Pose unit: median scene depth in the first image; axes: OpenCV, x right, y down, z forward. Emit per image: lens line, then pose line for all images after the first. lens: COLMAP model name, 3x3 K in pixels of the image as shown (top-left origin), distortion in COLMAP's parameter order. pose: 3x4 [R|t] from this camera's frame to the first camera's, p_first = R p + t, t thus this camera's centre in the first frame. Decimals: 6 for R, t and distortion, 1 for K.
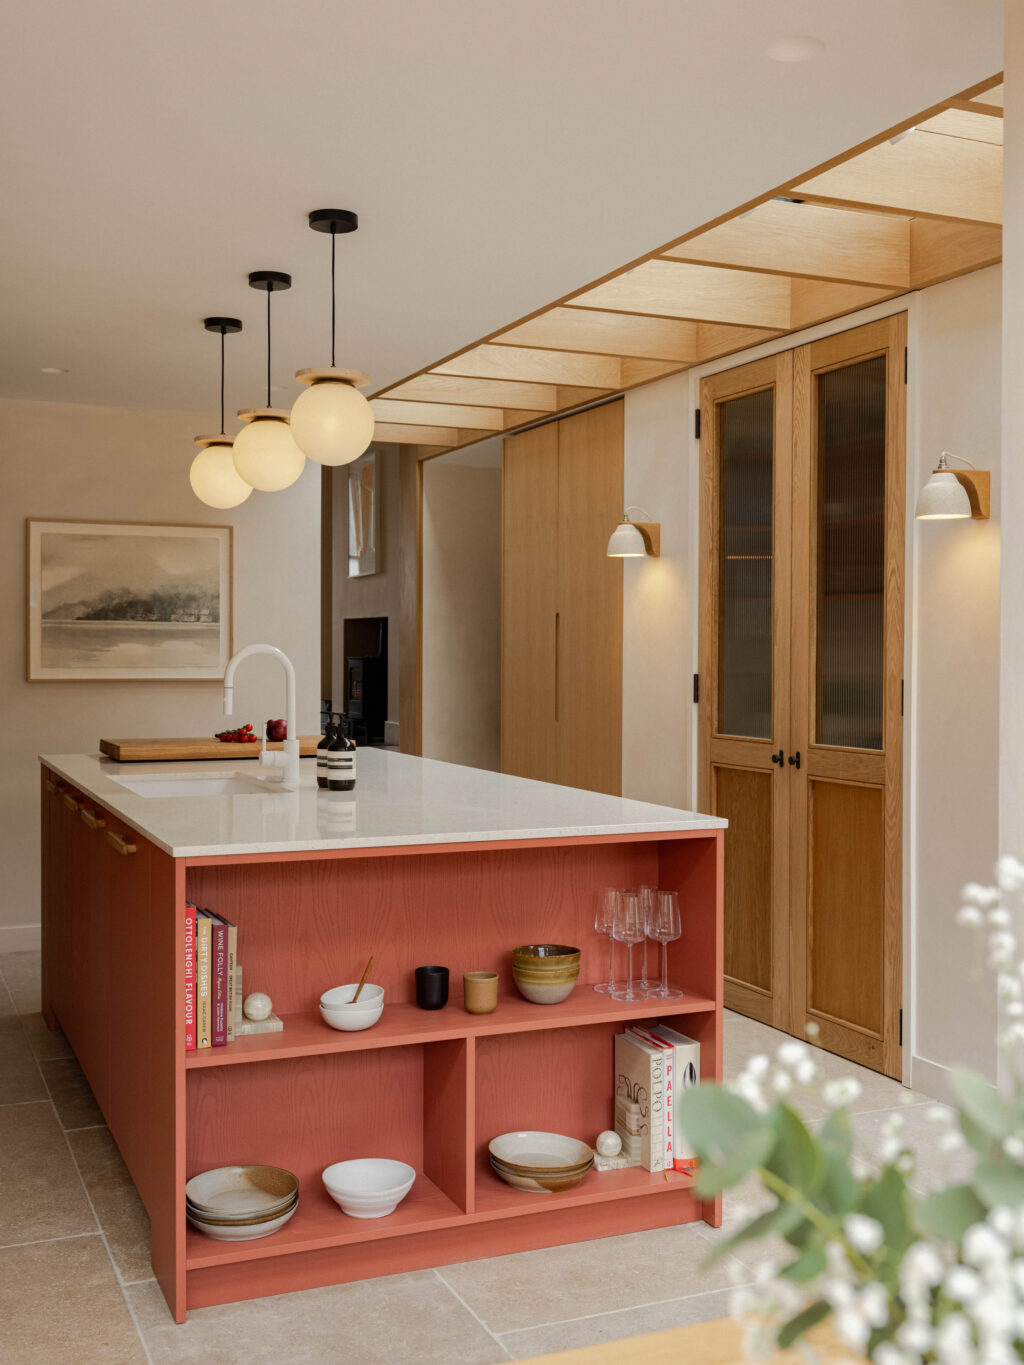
lens RADIAL K [[1443.6, 0, 534.3], [0, 1443.6, 676.6], [0, 0, 1]] dist [0.008655, -0.051150]
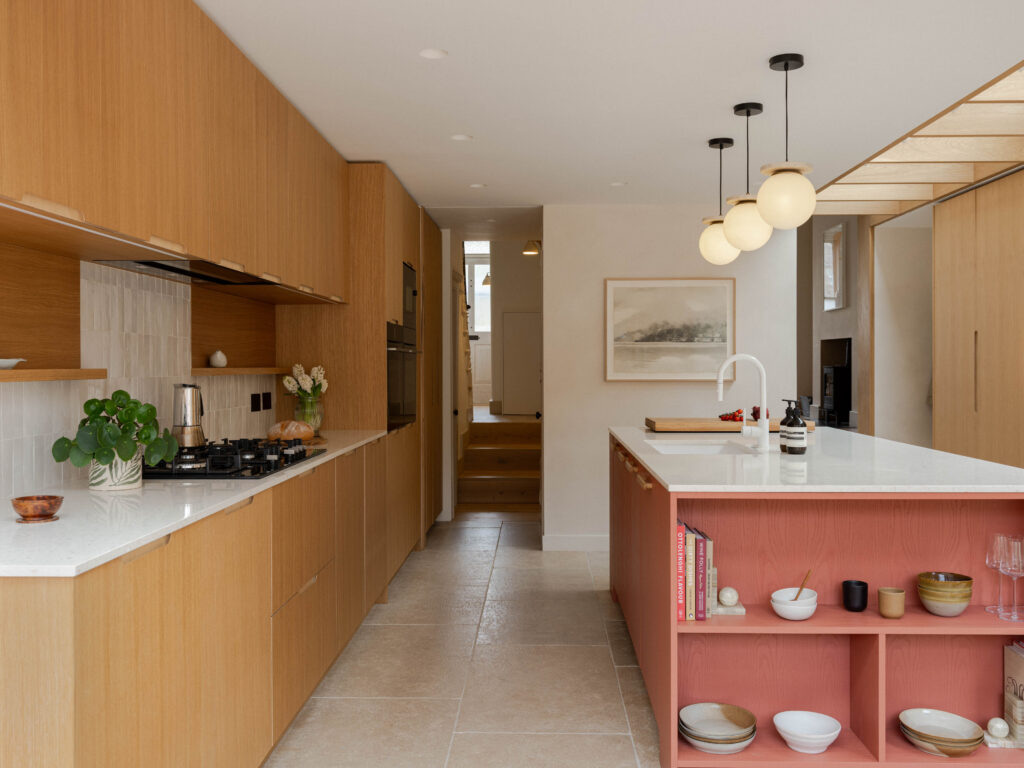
lens RADIAL K [[957.4, 0, 514.4], [0, 957.4, 367.9], [0, 0, 1]] dist [-0.000215, -0.016571]
pose [[0.899797, -0.004818, -0.436283, 0.030488], [-0.001685, 0.999893, -0.014516, 0.006901], [0.436306, 0.013796, 0.899692, 0.014984]]
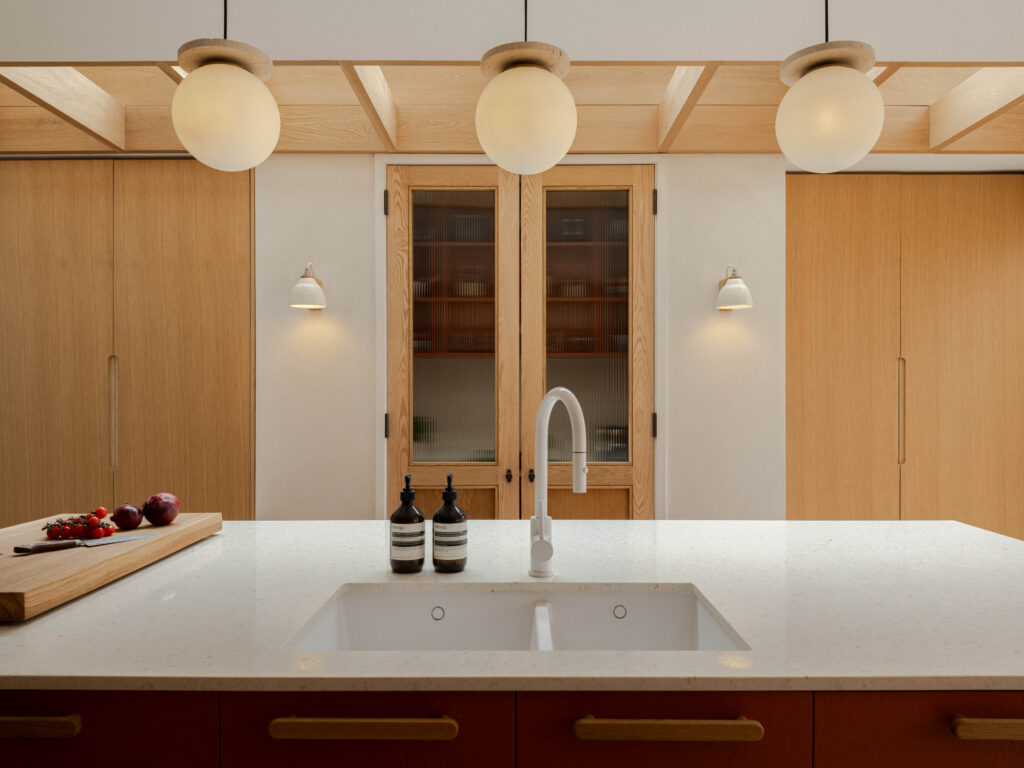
lens RADIAL K [[742.1, 0, 512.0], [0, 742.1, 384.0], [0, 0, 1]] dist [0.094897, 0.000856]
pose [[0.411839, 0.008157, 0.911220, -0.477128], [0.018549, 0.999678, -0.017333, -0.015951], [-0.911068, 0.024041, 0.411555, 0.776672]]
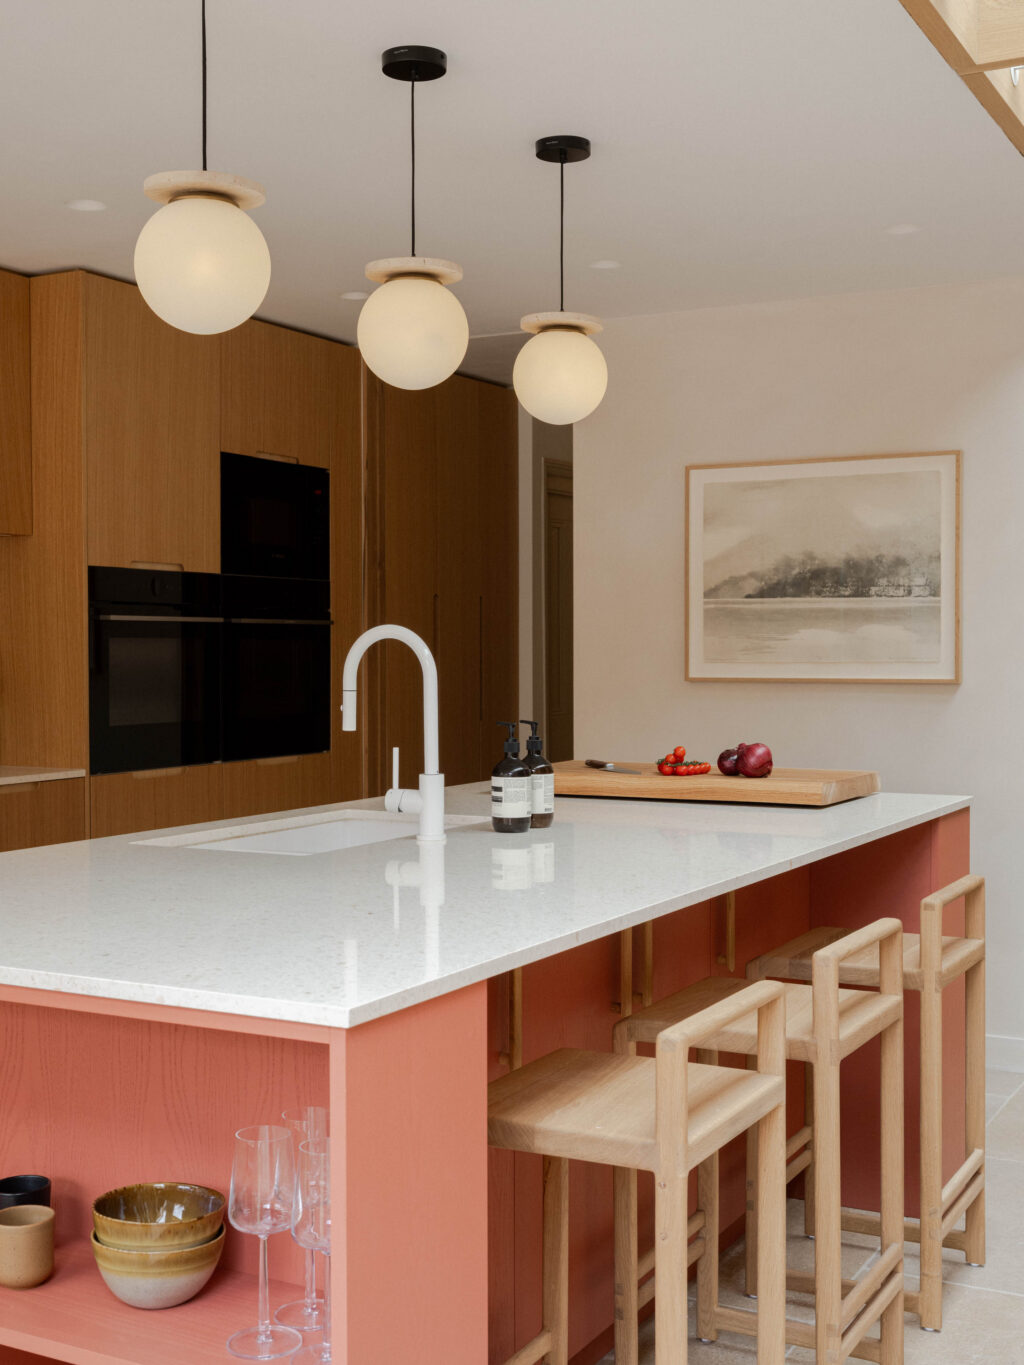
lens RADIAL K [[1658.0, 0, 512.0], [0, 1658.0, 682.5], [0, 0, 1]] dist [0.020437, 0.008251]
pose [[0.606420, 0.014823, -0.795006, 0.479439], [-0.008820, 0.999890, 0.011916, -0.008705], [0.795095, -0.000214, 0.606484, 0.655341]]
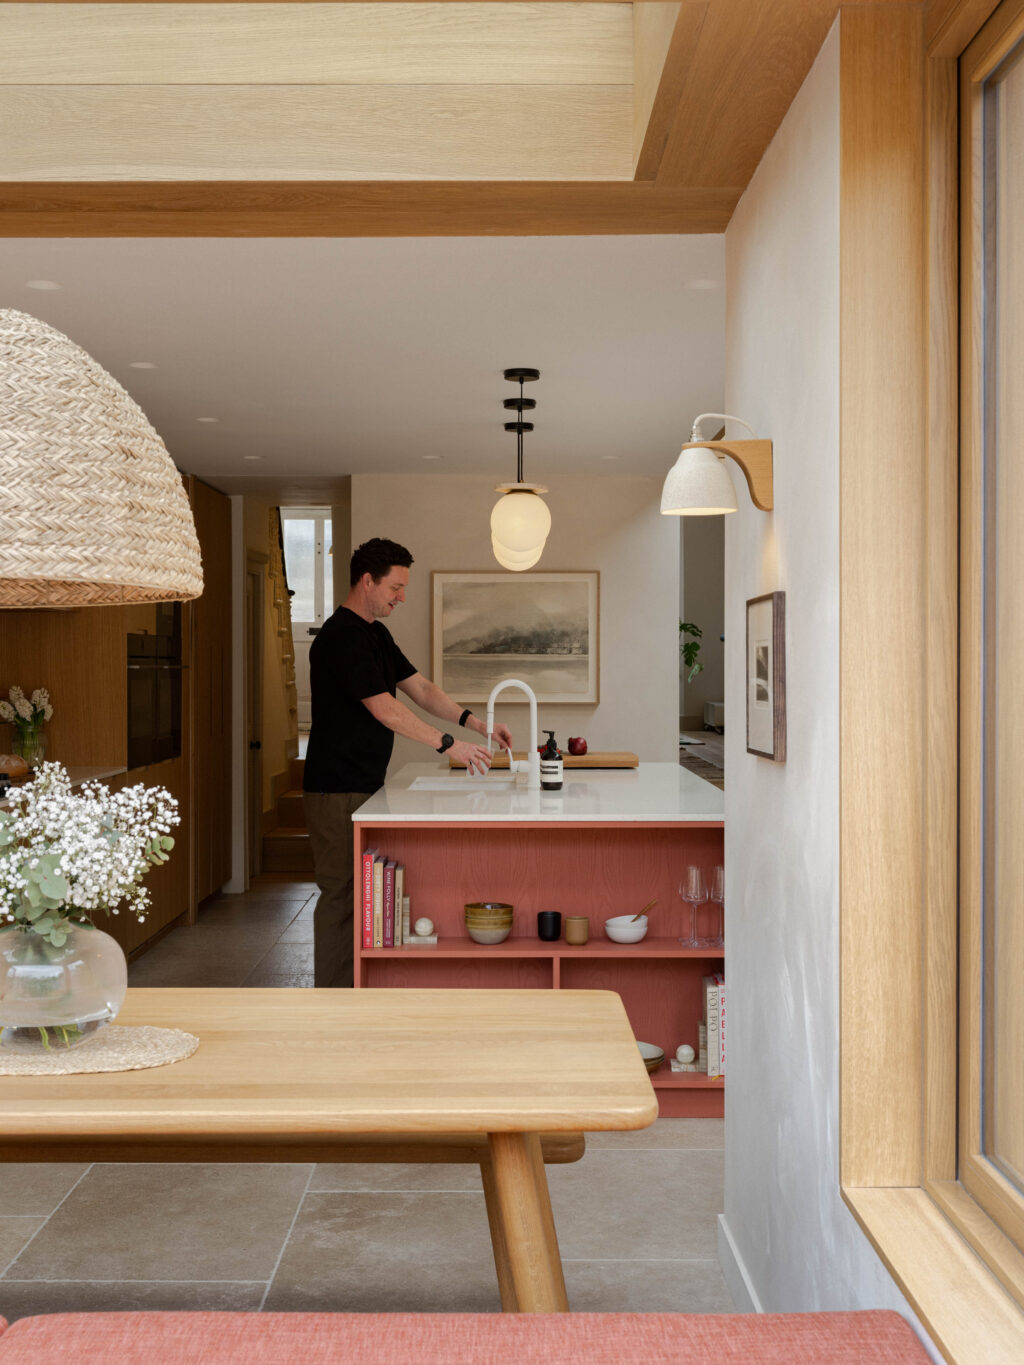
lens RADIAL K [[1622.1, 0, 512.0], [0, 1622.1, 682.5], [0, 0, 1]] dist [0.028329, 0.003673]
pose [[0.917417, 0.000742, -0.397926, 0.428102], [-0.003604, 0.999973, -0.006445, -0.010790], [0.397911, 0.007347, 0.917395, -0.387417]]
